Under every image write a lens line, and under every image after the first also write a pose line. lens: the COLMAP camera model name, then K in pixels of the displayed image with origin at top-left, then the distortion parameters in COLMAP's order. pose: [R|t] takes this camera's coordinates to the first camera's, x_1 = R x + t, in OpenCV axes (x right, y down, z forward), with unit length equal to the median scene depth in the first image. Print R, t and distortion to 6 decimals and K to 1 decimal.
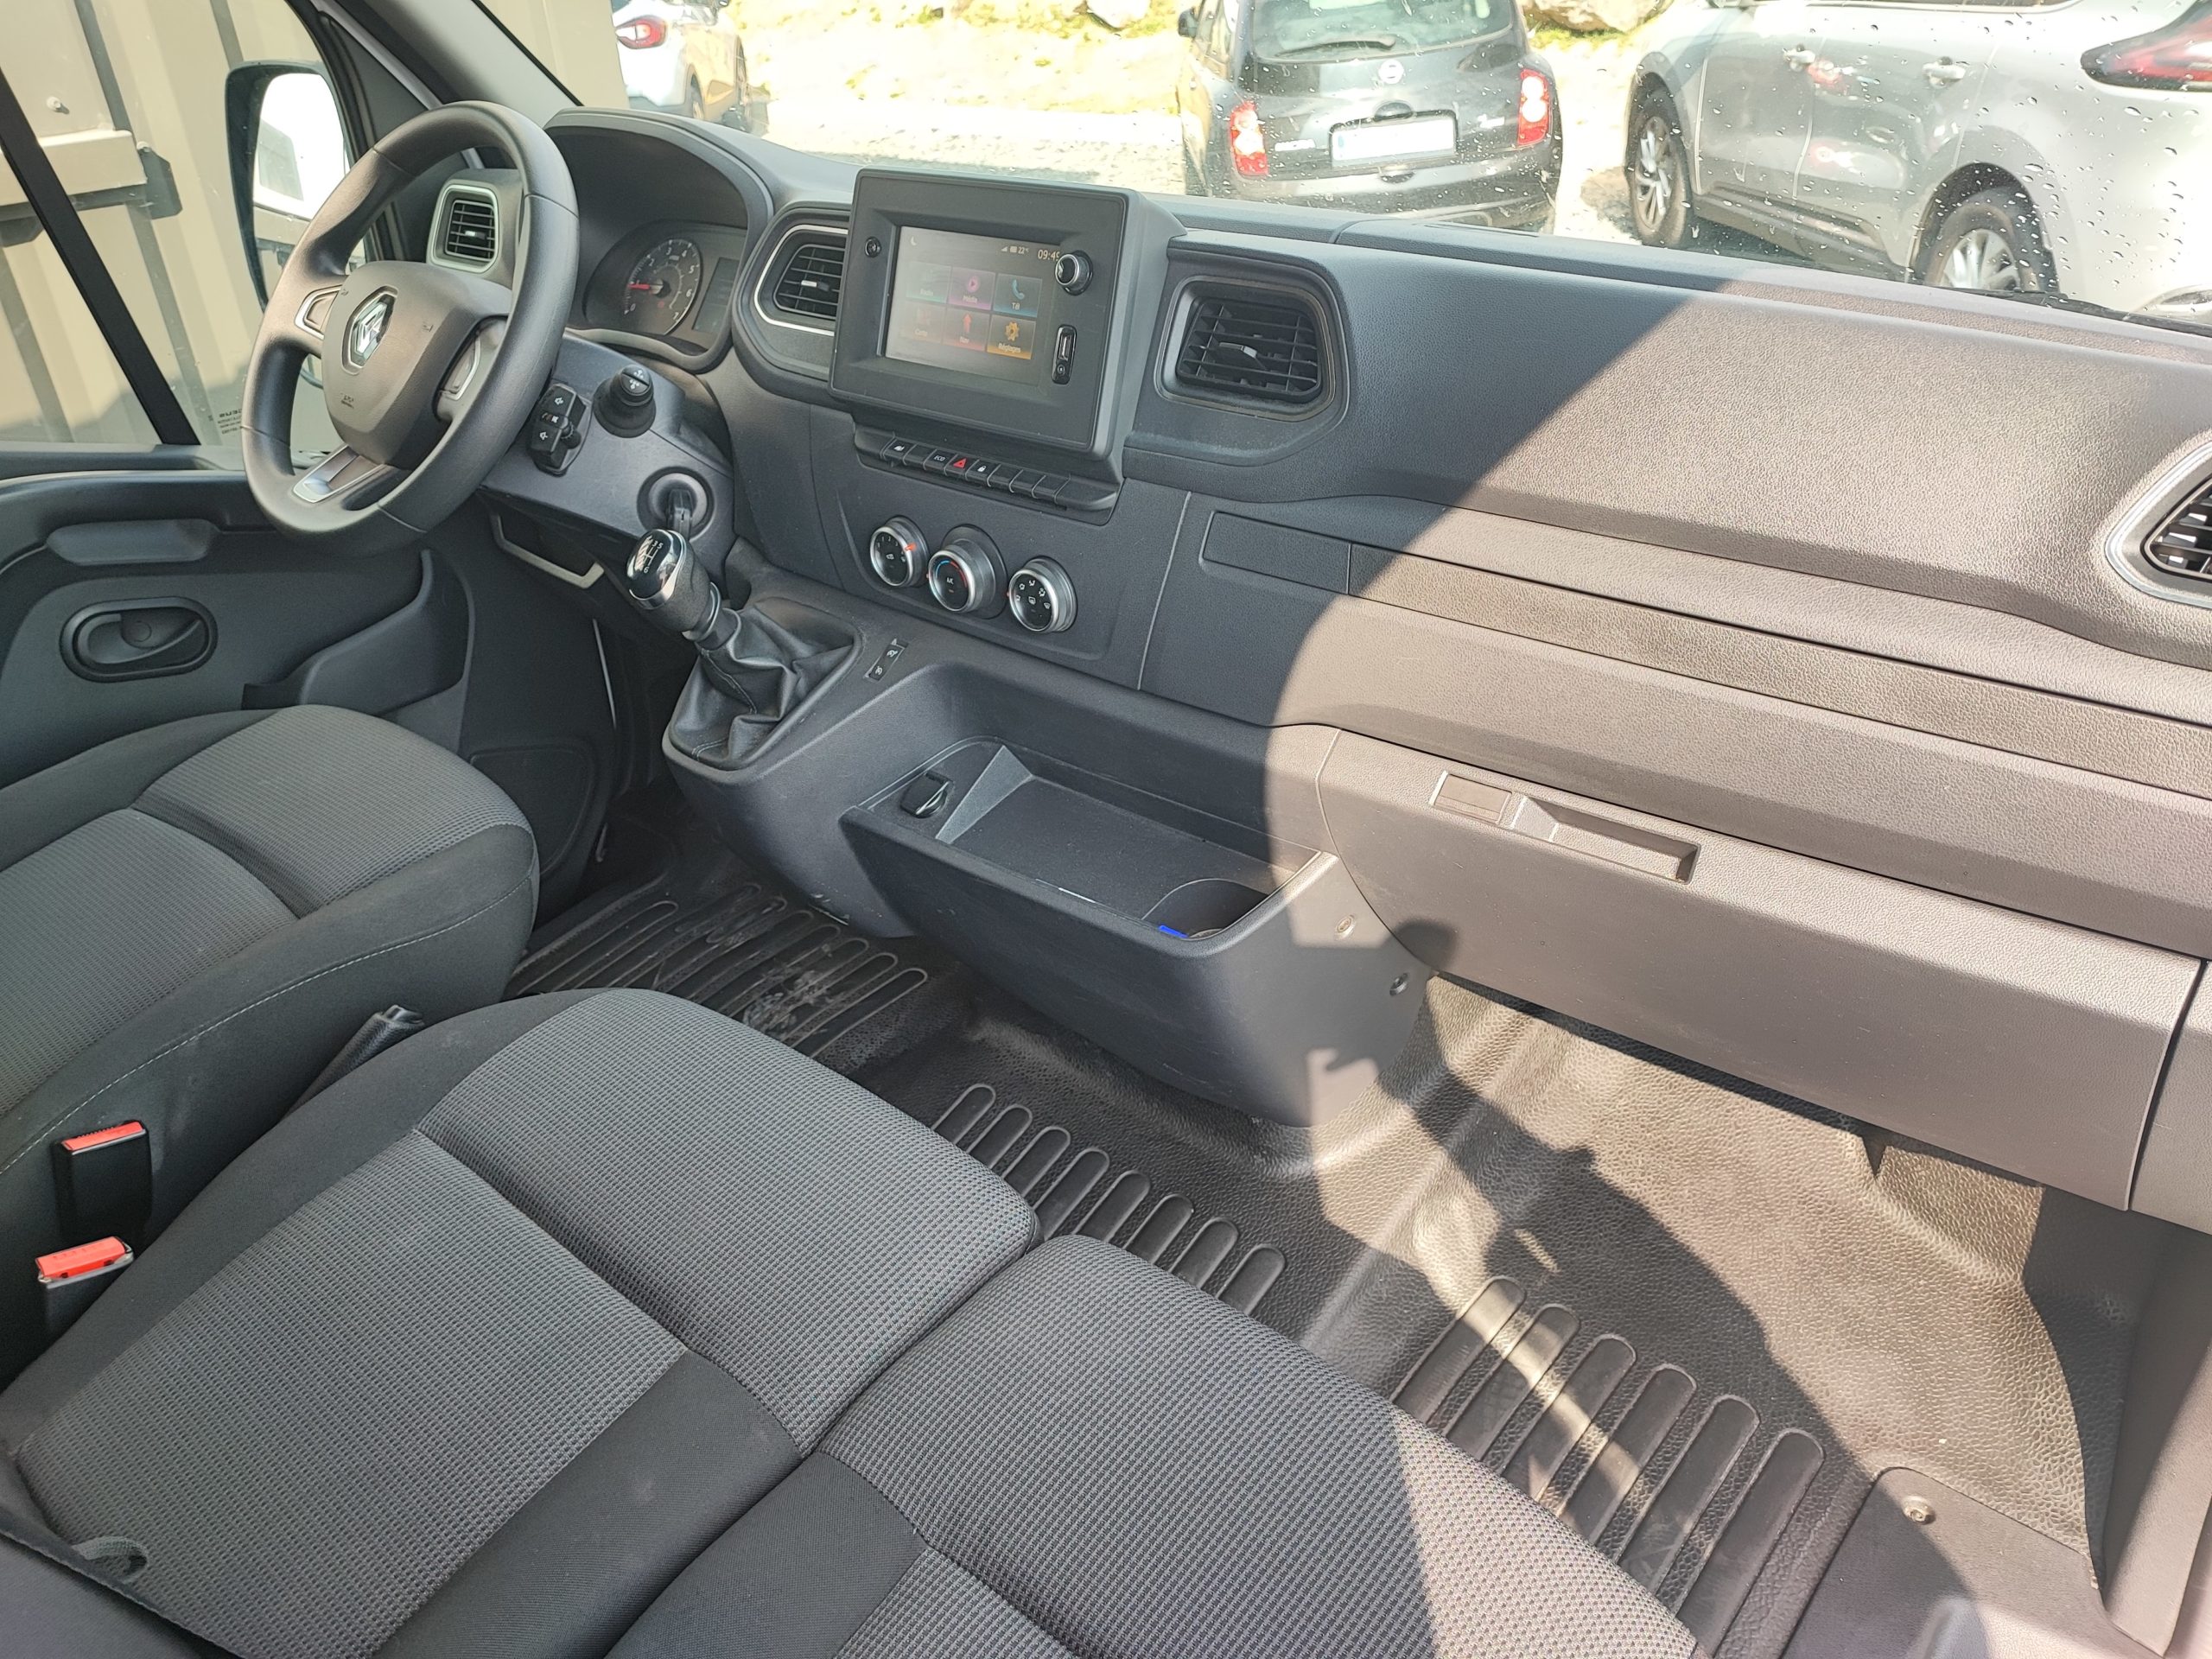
lens RADIAL K [[1578.9, 0, 1106.0], [0, 1578.9, 829.5], [0, 0, 1]] dist [0.050926, -0.061546]
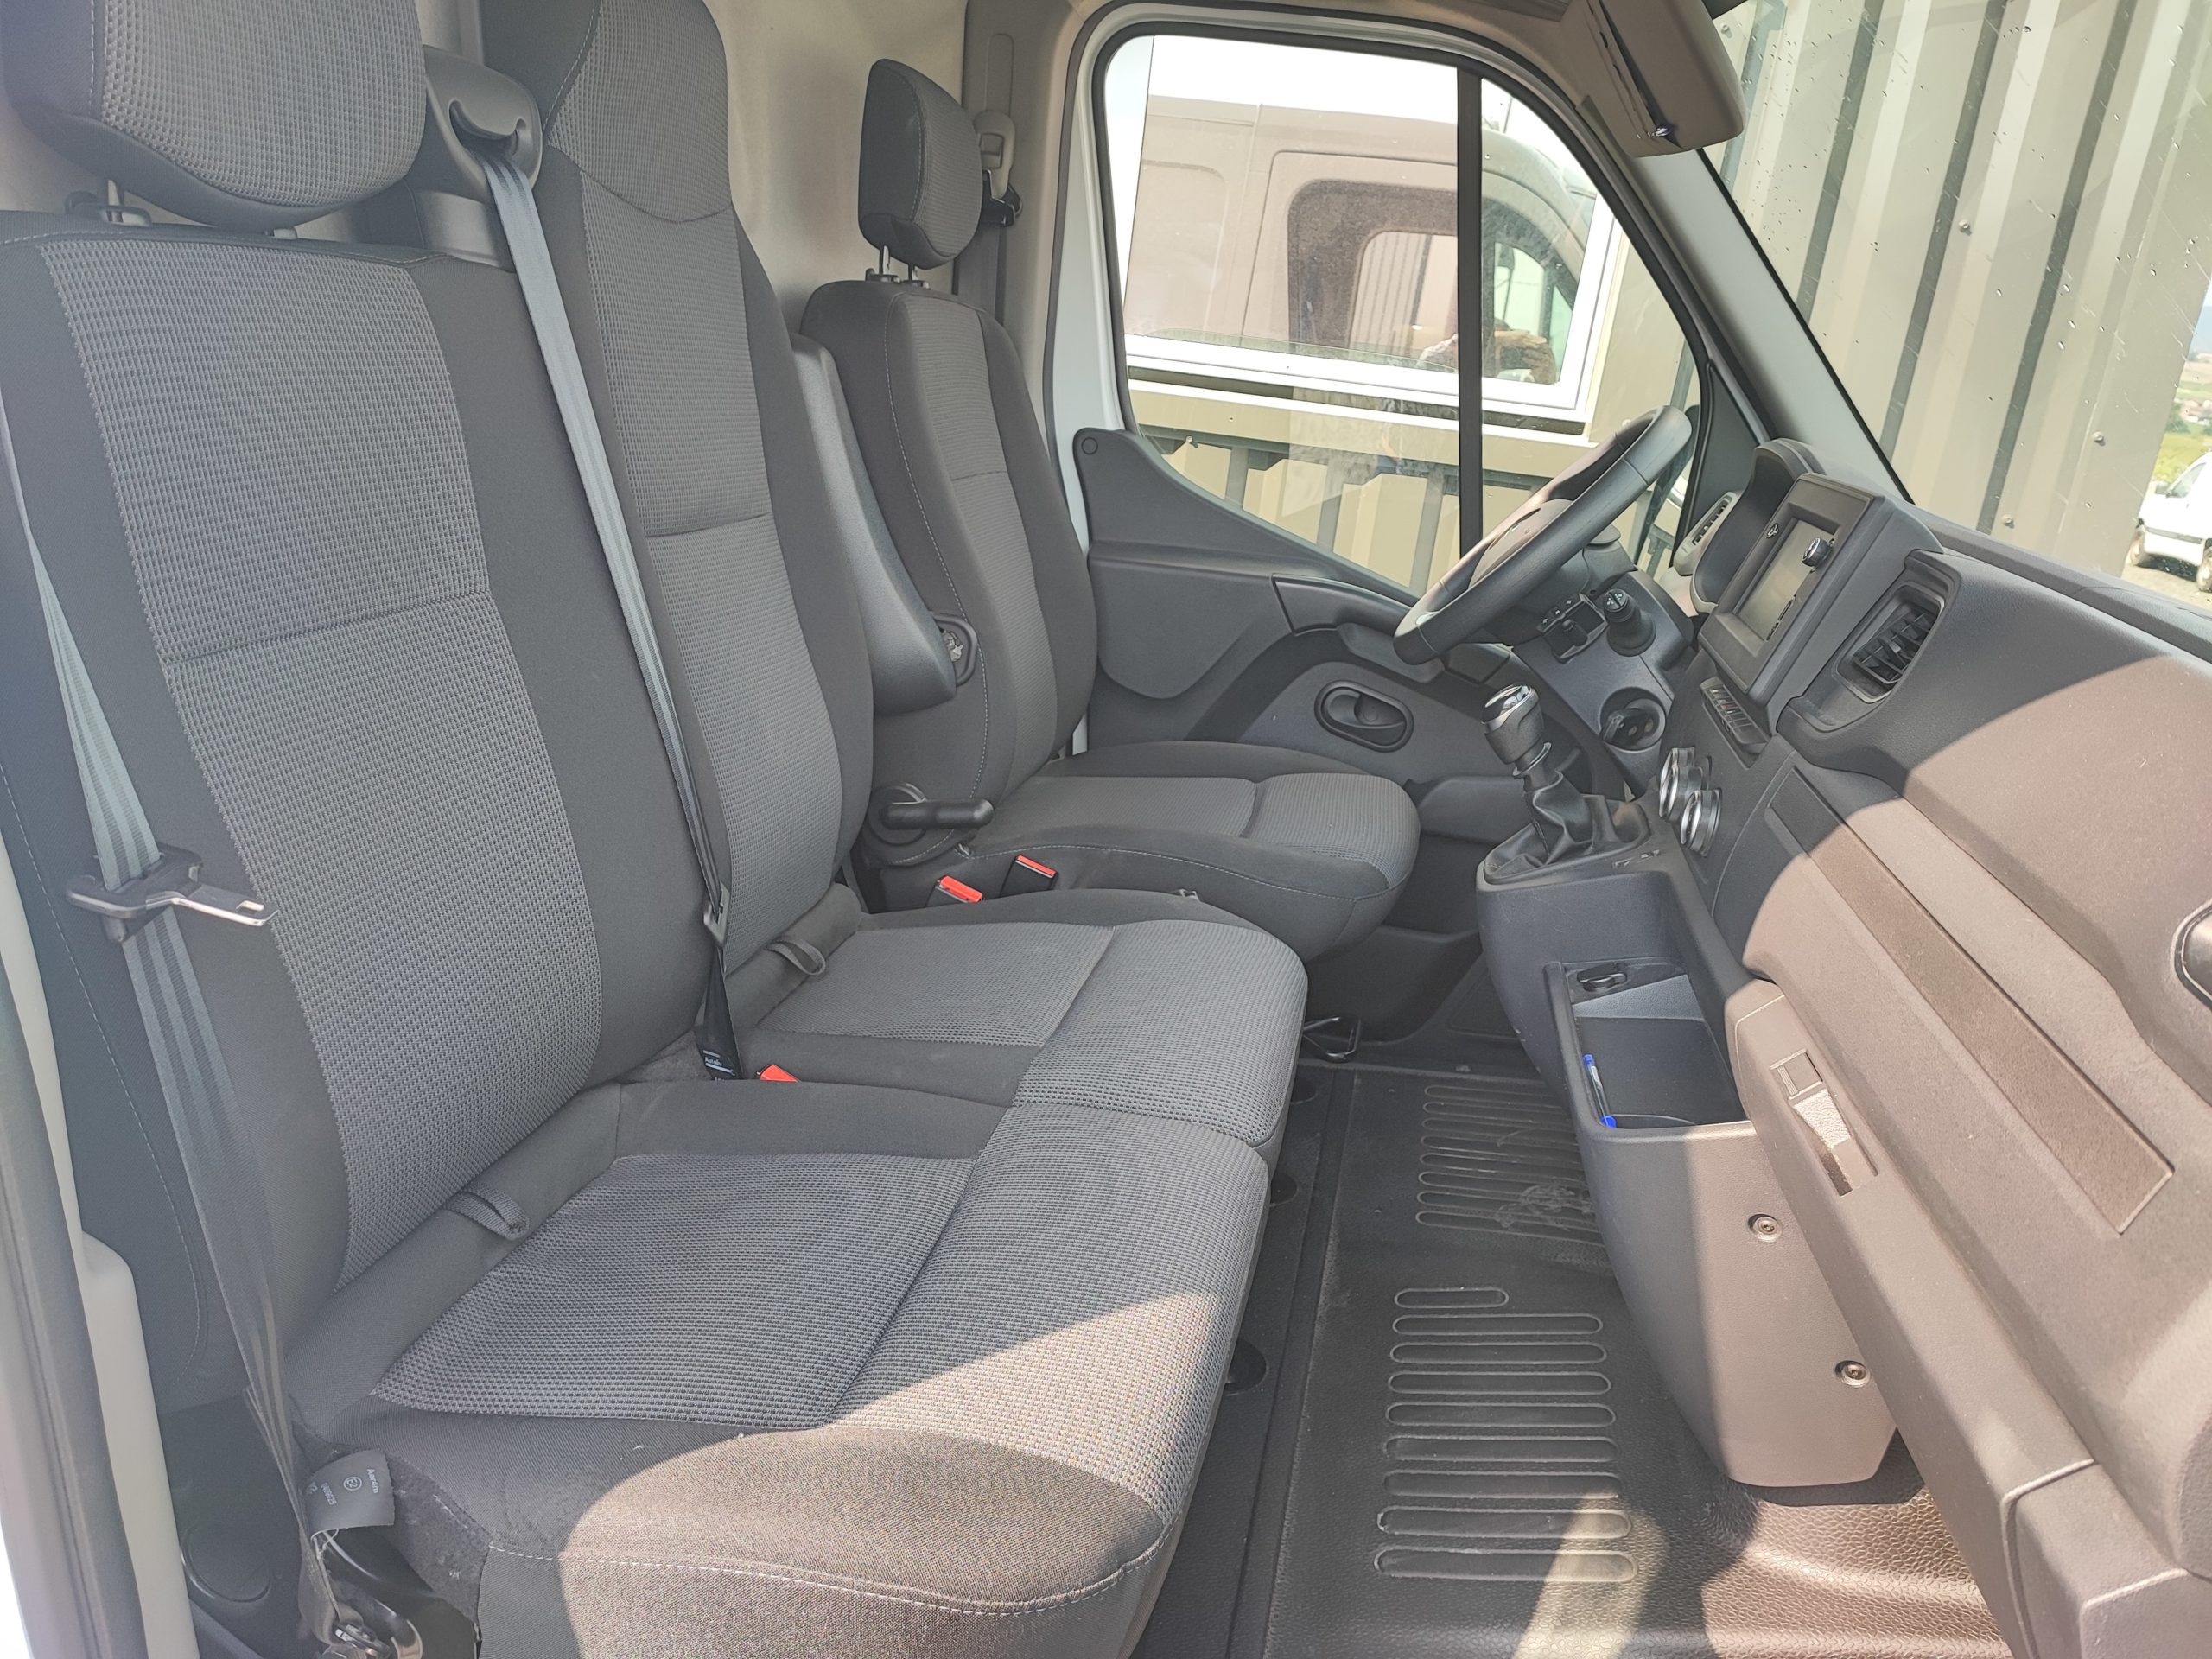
lens RADIAL K [[1578.9, 0, 1106.0], [0, 1578.9, 829.5], [0, 0, 1]] dist [0.050926, -0.061546]
pose [[0.478412, 0.369682, -0.796528, 0.546720], [-0.561143, 0.826411, 0.046517, 0.034647], [0.675456, 0.424712, 0.602810, 0.037416]]
